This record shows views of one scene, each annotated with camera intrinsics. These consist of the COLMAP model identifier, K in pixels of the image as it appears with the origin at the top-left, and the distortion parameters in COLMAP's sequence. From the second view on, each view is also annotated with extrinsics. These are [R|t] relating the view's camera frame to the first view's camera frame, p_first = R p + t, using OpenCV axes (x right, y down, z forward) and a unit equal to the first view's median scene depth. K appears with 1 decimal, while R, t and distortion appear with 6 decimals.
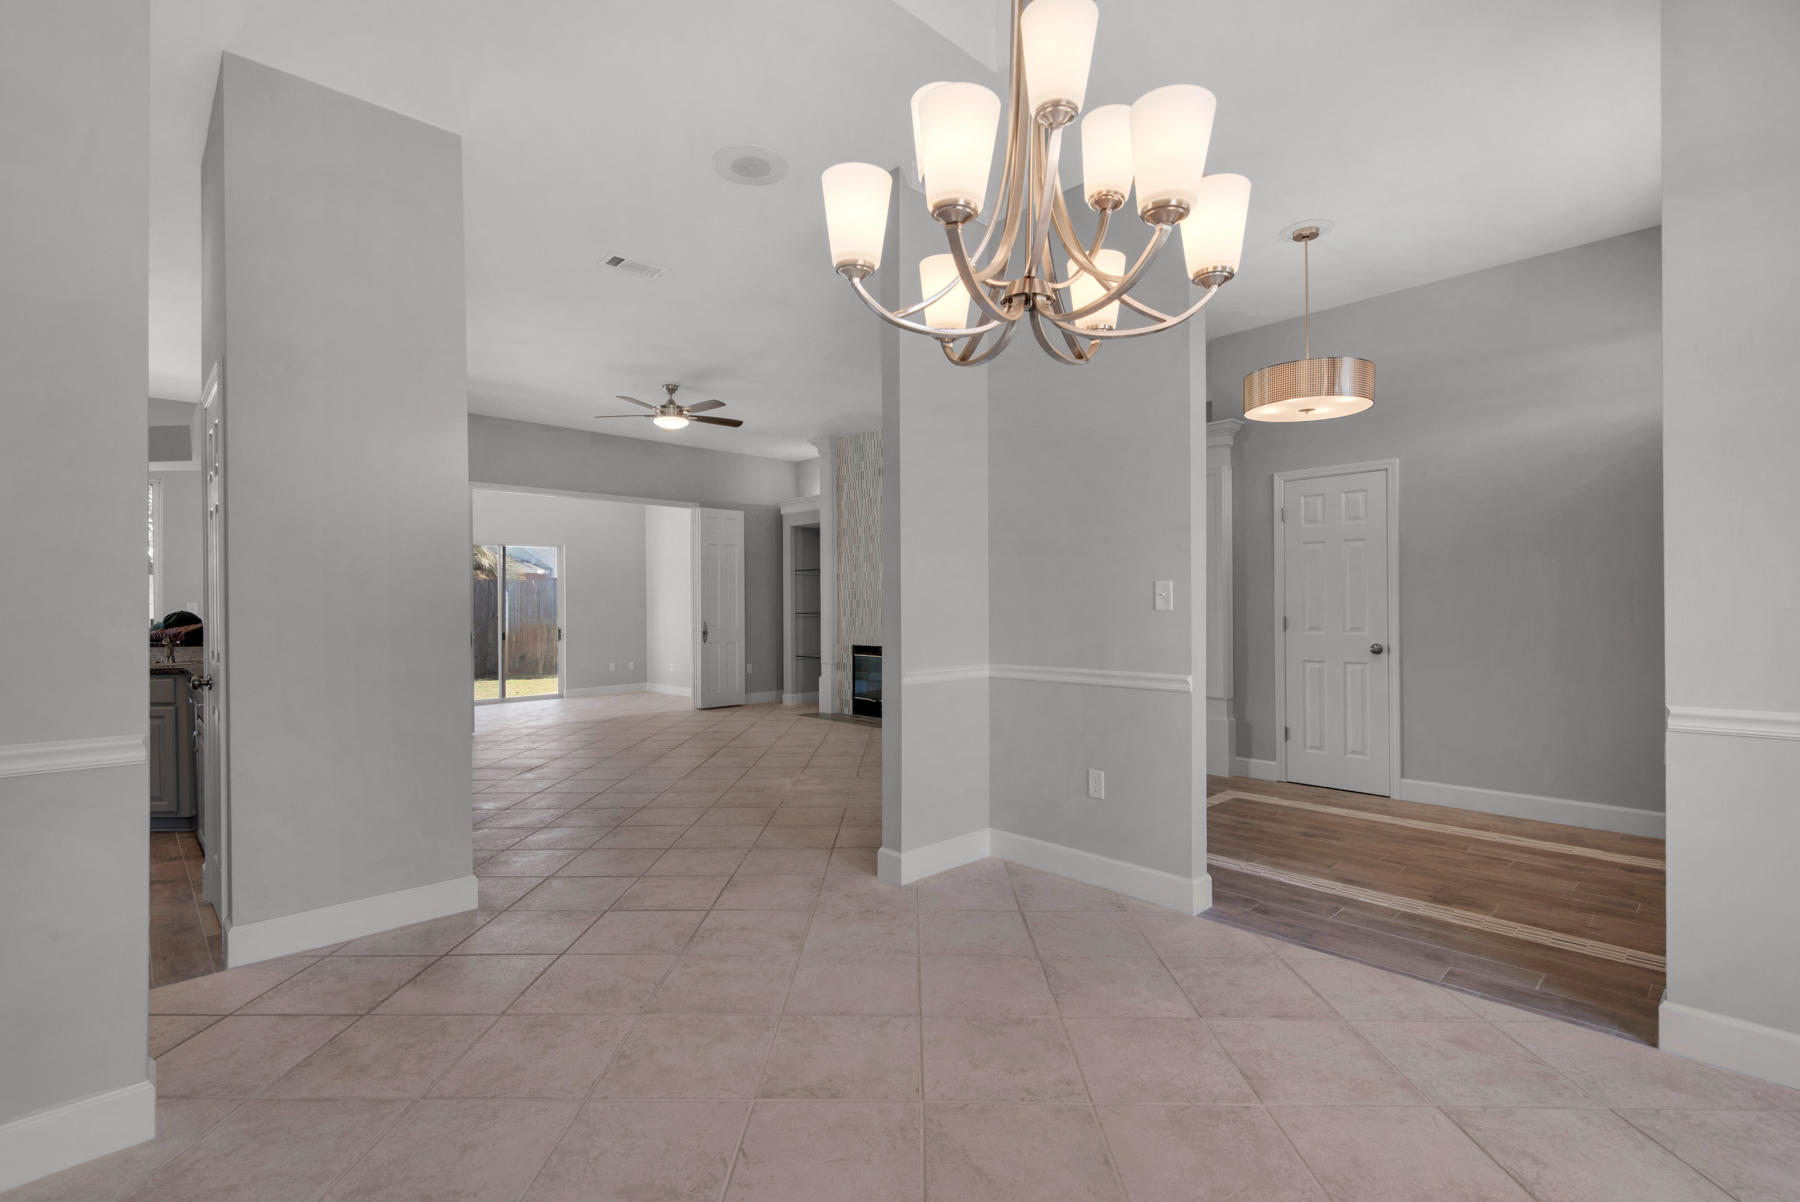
lens RADIAL K [[814.7, 0, 901.9], [0, 814.7, 604.0], [0, 0, 1]] dist [0.026148, -0.012432]
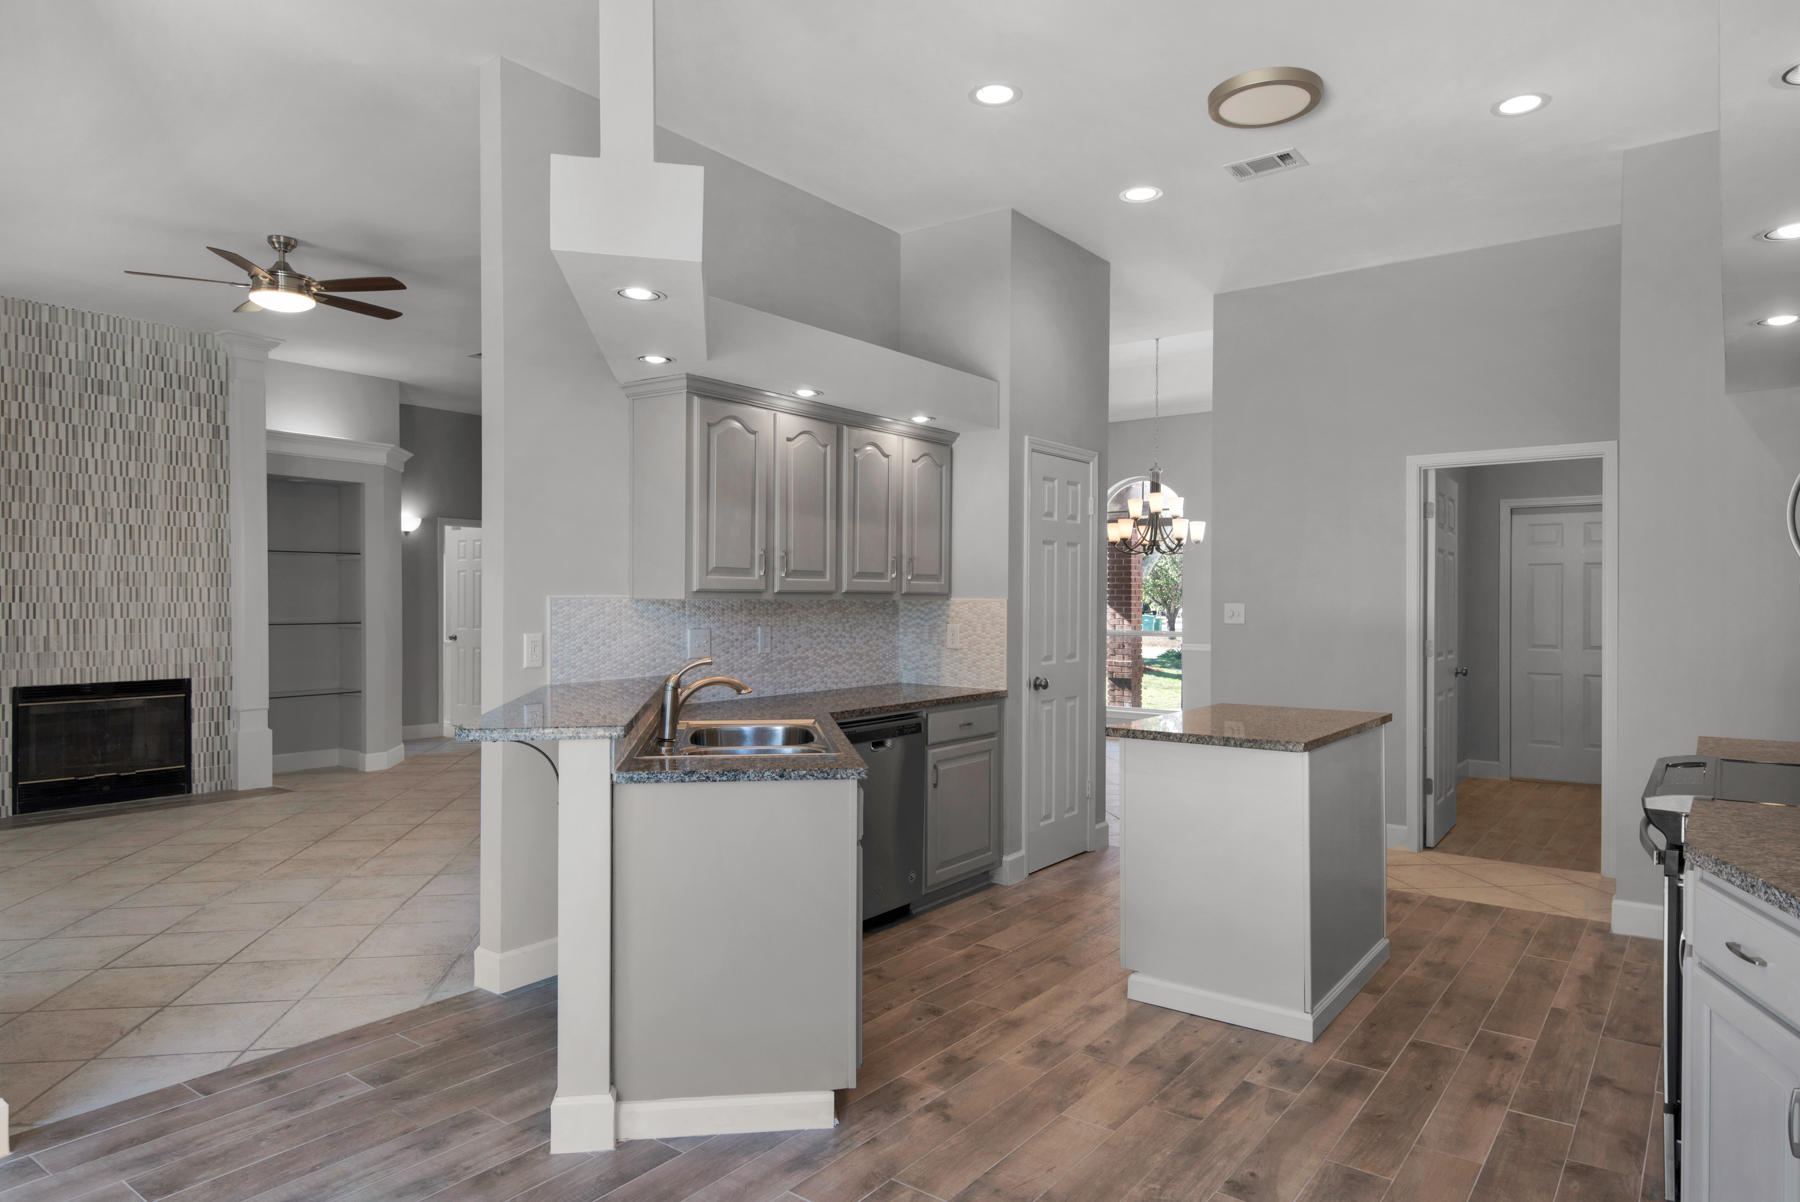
lens RADIAL K [[1088.4, 0, 885.5], [0, 1088.4, 602.0], [0, 0, 1]] dist [0.042840, -0.035273]
pose [[-0.154677, 0.003555, 0.987959, -0.872710], [-0.005873, 0.999973, -0.004518, -0.006039], [-0.987948, -0.006501, -0.154652, 0.542638]]
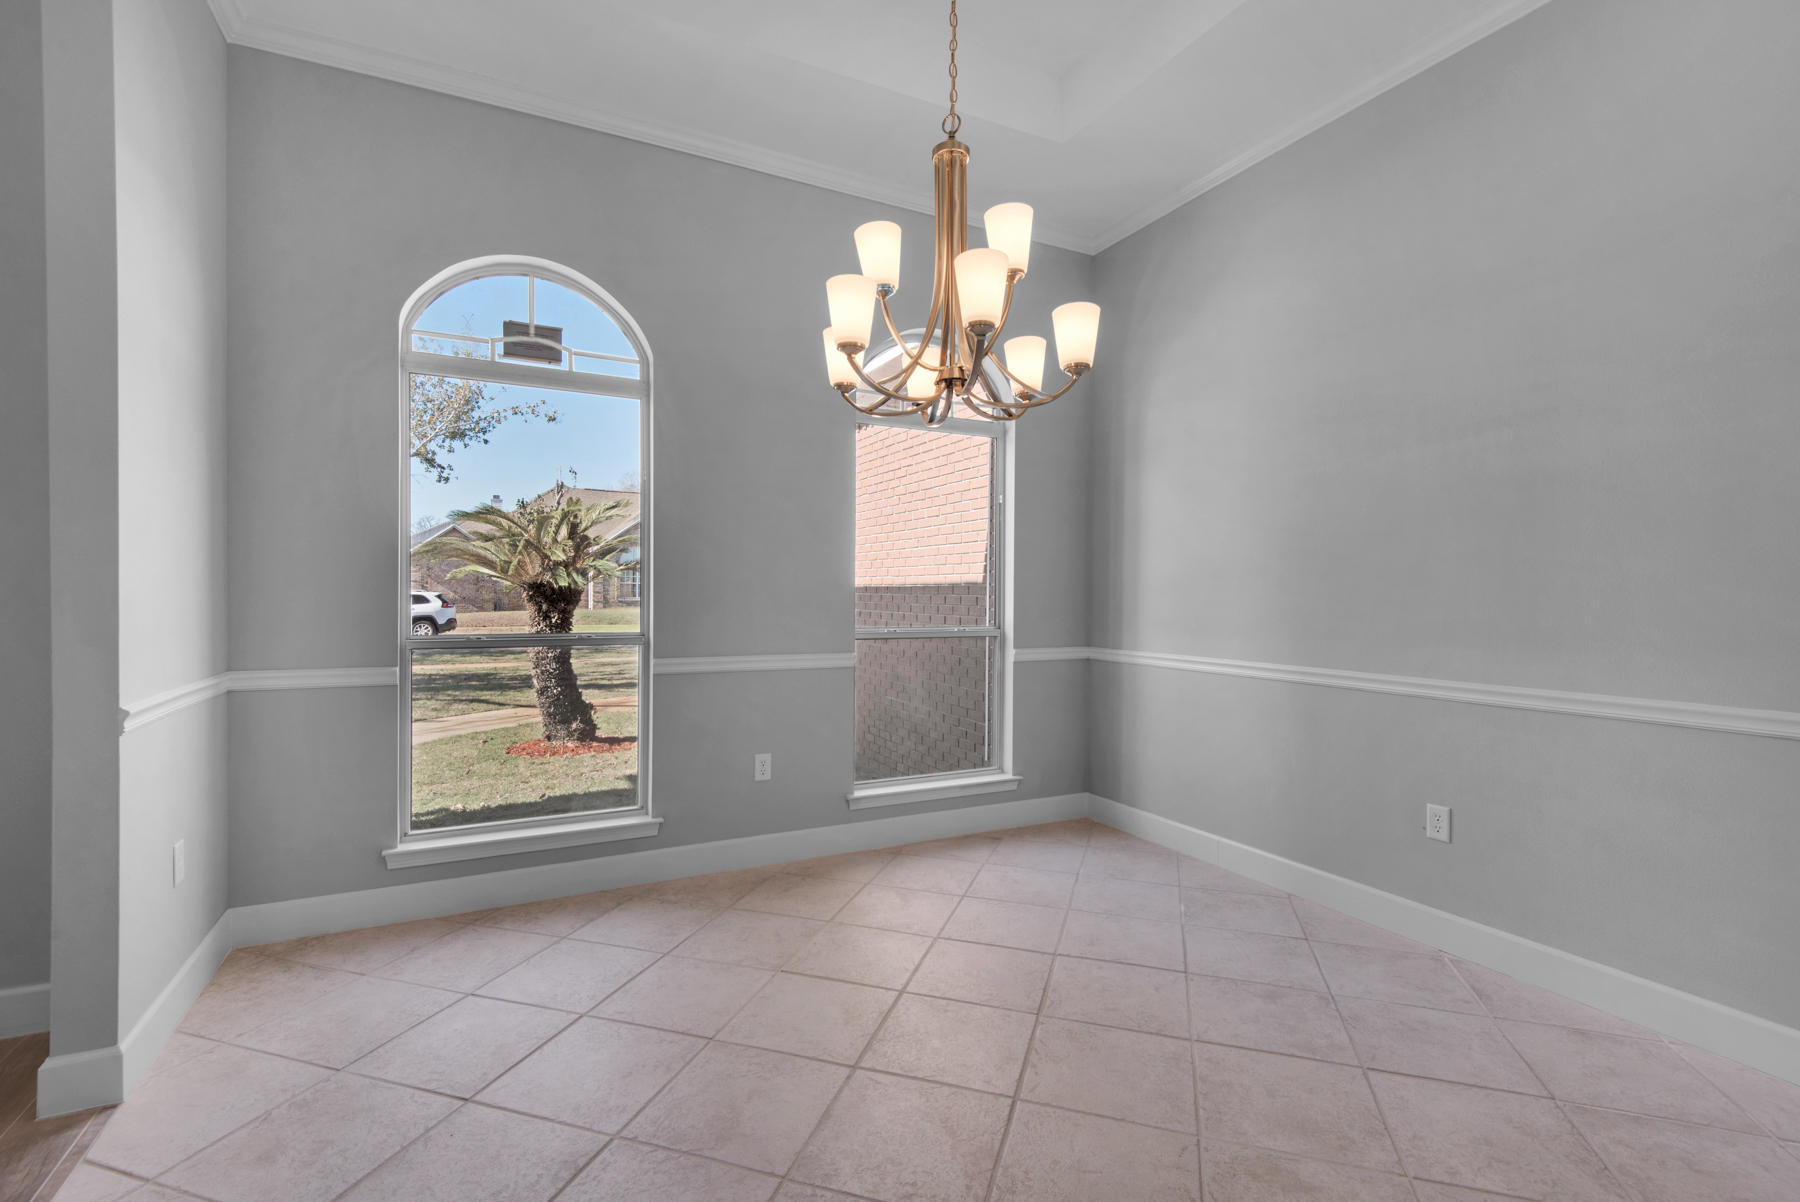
lens RADIAL K [[814.7, 0, 898.7], [0, 814.7, 594.0], [0, 0, 1]] dist [0.026148, -0.012432]
pose [[-0.957041, -0.002086, 0.289944, -0.029461], [-0.003344, 0.999987, -0.003843, 0.000340], [-0.289932, -0.004648, -0.957036, 0.392679]]
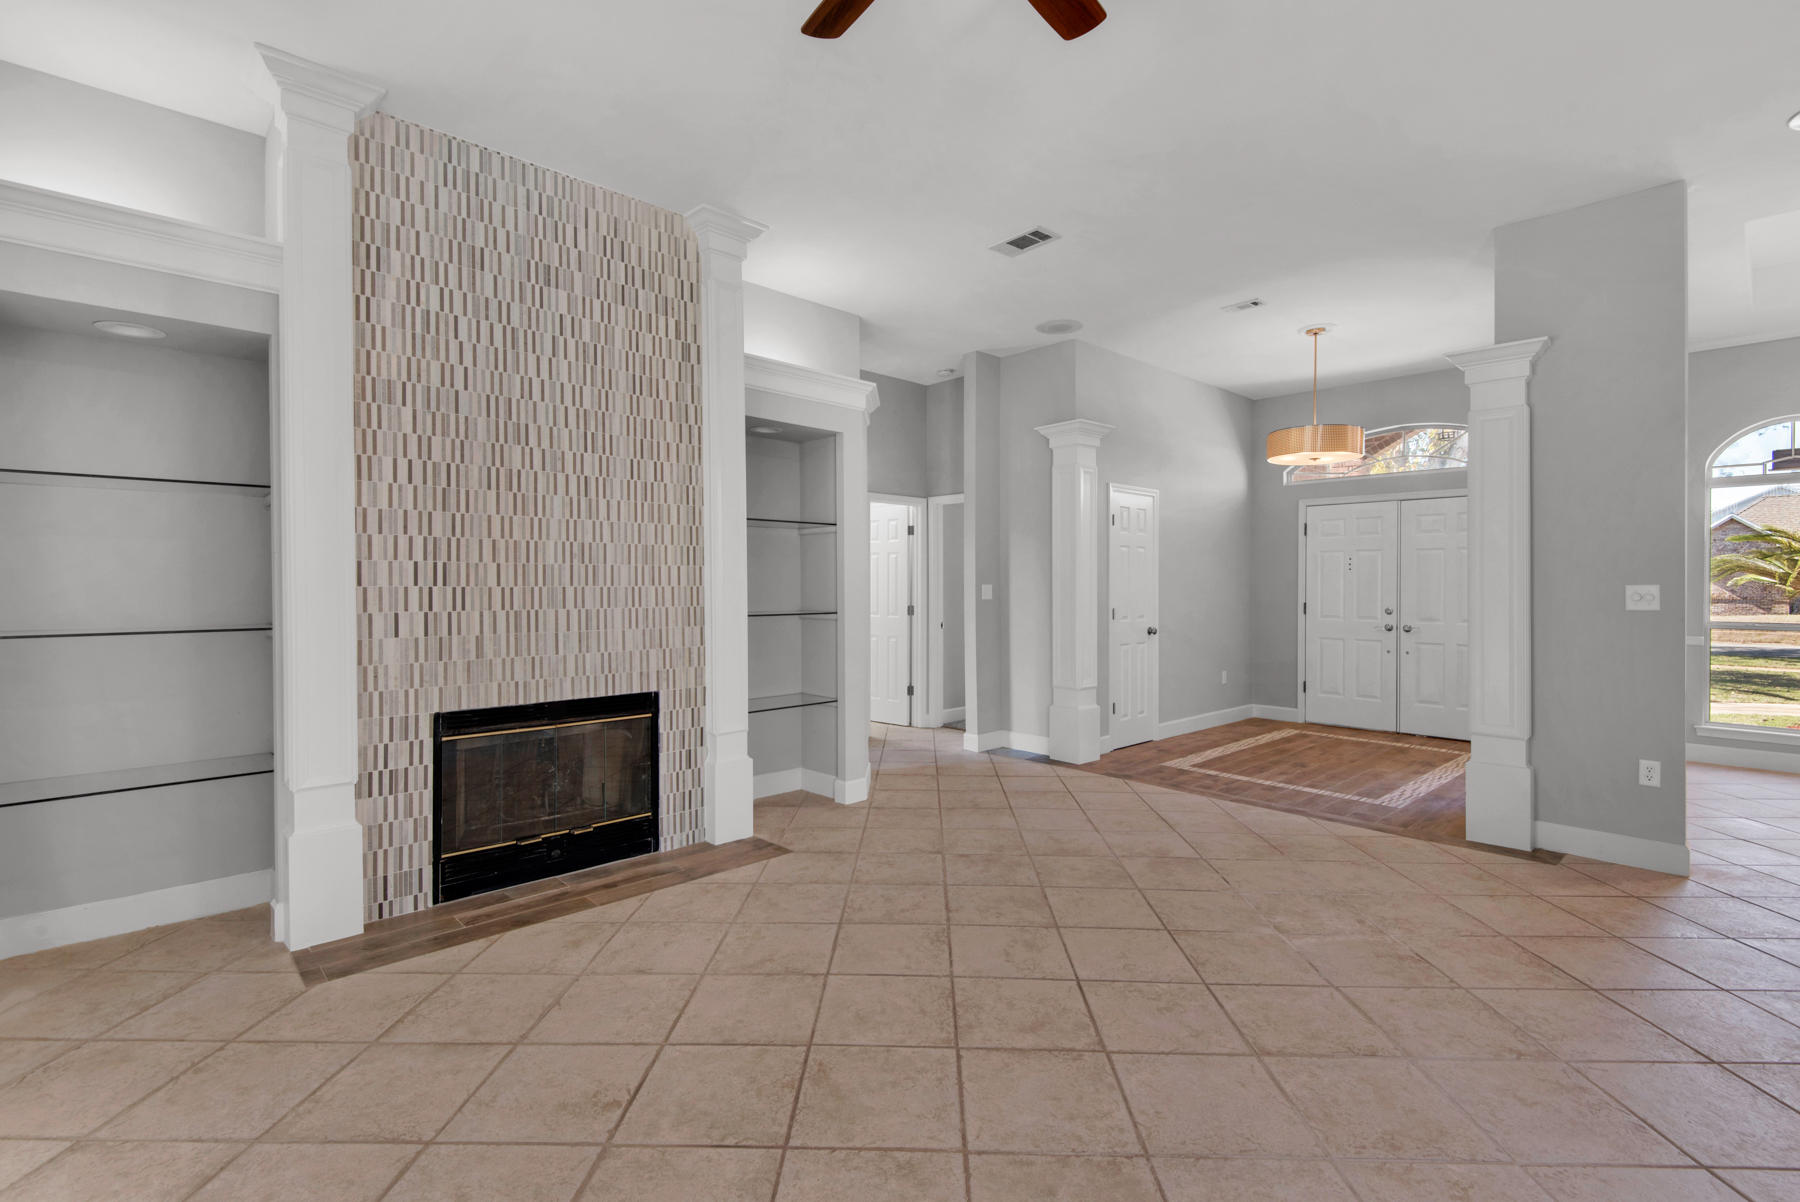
lens RADIAL K [[814.7, 0, 905.6], [0, 814.7, 590.6], [0, 0, 1]] dist [0.026148, -0.012432]
pose [[0.004109, 0.000702, 0.999991, -0.423903], [-0.004152, 0.999991, -0.000685, -0.004421], [-0.999983, -0.004149, 0.004112, 0.790691]]
